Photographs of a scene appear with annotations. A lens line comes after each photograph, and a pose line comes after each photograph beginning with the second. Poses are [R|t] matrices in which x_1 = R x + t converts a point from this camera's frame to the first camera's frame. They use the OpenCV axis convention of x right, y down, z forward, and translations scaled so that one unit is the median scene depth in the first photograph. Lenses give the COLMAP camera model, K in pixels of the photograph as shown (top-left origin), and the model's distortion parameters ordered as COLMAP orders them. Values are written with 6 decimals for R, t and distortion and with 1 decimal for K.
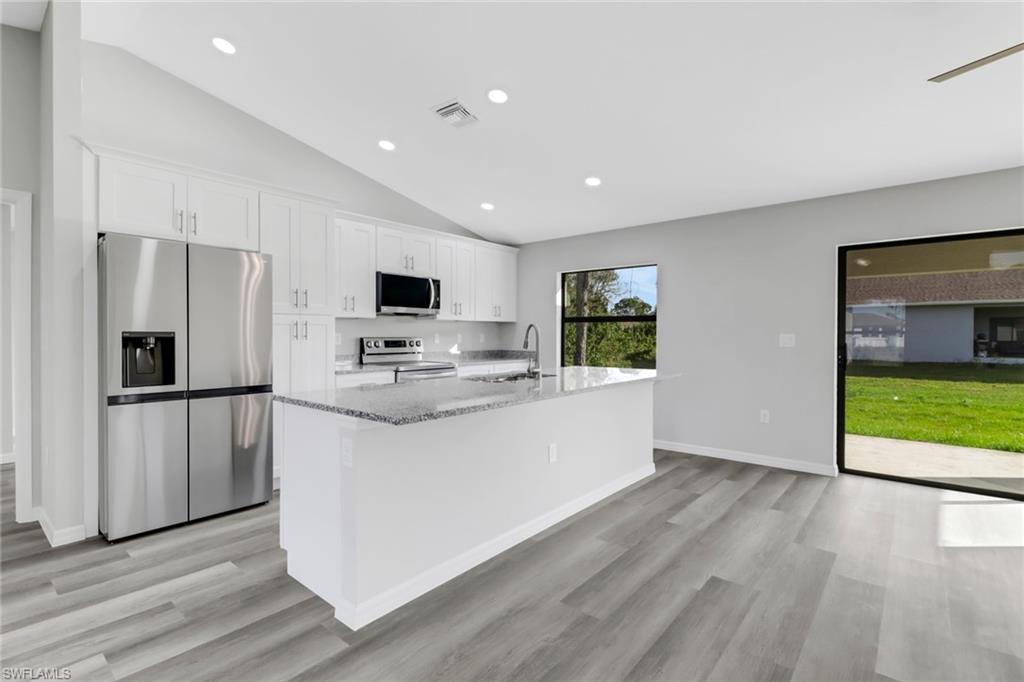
lens RADIAL K [[477.7, 0, 516.7], [0, 477.7, 337.5], [0, 0, 1]] dist [0.001012, 0.000212]
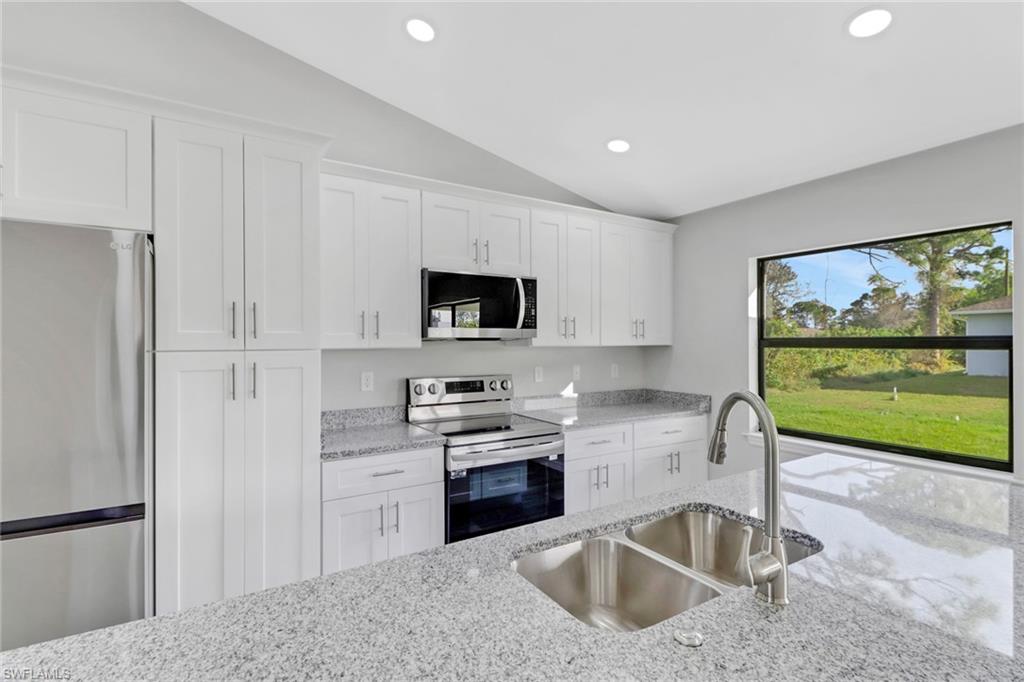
lens RADIAL K [[480.4, 0, 506.0], [0, 480.4, 342.4], [0, 0, 1]] dist [0.000835, -0.000005]
pose [[0.947765, -0.004769, -0.318934, -0.008048], [0.001735, 0.999951, -0.009794, -0.038740], [0.318965, 0.008729, 0.947726, 0.445877]]
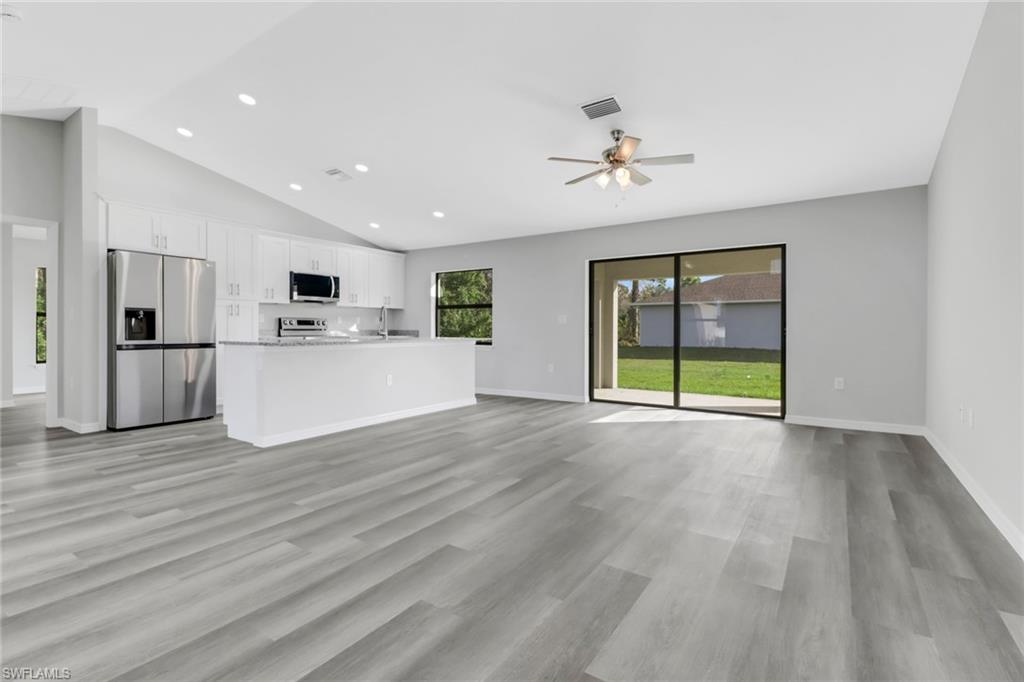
lens RADIAL K [[478.5, 0, 515.6], [0, 478.5, 331.8], [0, 0, 1]] dist [0.000332, -0.000132]
pose [[0.993820, 0.000133, 0.110999, 0.205944], [-0.000116, 1.000000, -0.000161, 0.041285], [-0.110999, 0.000147, 0.993820, -0.471065]]
